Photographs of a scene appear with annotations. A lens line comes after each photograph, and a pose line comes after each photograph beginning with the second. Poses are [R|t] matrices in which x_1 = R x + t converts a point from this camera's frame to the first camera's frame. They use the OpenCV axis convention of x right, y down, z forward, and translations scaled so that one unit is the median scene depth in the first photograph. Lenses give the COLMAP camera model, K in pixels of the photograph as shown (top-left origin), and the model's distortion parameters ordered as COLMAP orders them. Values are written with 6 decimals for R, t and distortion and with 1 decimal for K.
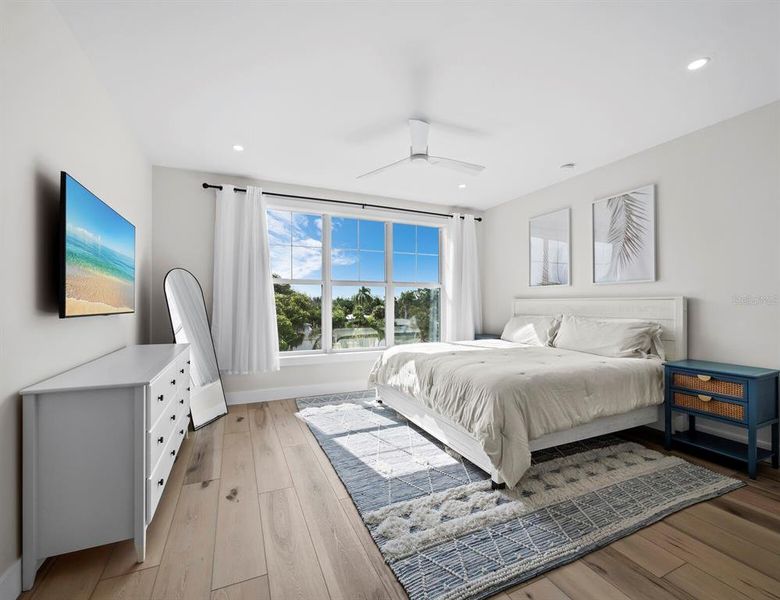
lens RADIAL K [[334.5, 0, 382.8], [0, 334.5, 302.3], [0, 0, 1]] dist [-0.005037, -0.000122]
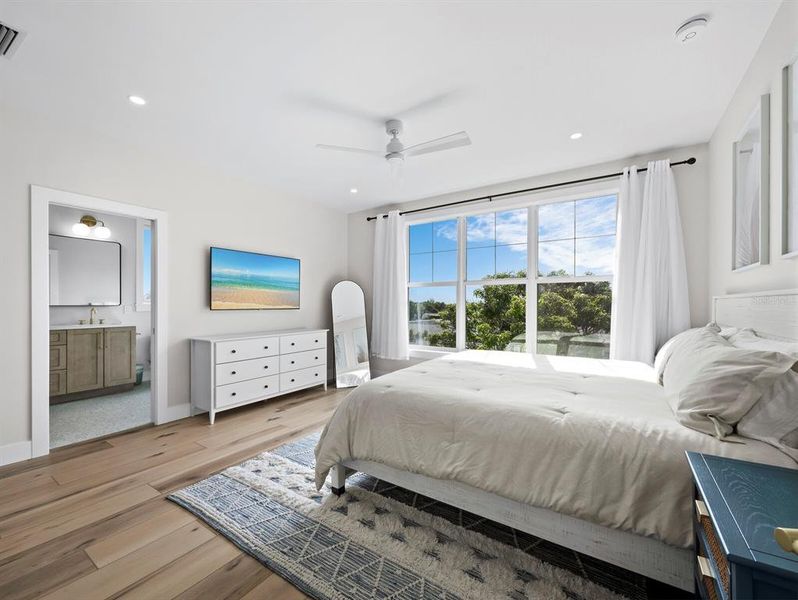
lens RADIAL K [[334.6, 0, 402.7], [0, 334.6, 305.5], [0, 0, 1]] dist [0.000178, 0.000299]
pose [[0.543640, 0.004734, -0.839305, 1.240176], [0.002809, 0.999968, 0.007459, 0.002181], [0.839314, -0.006413, 0.543610, 0.614880]]
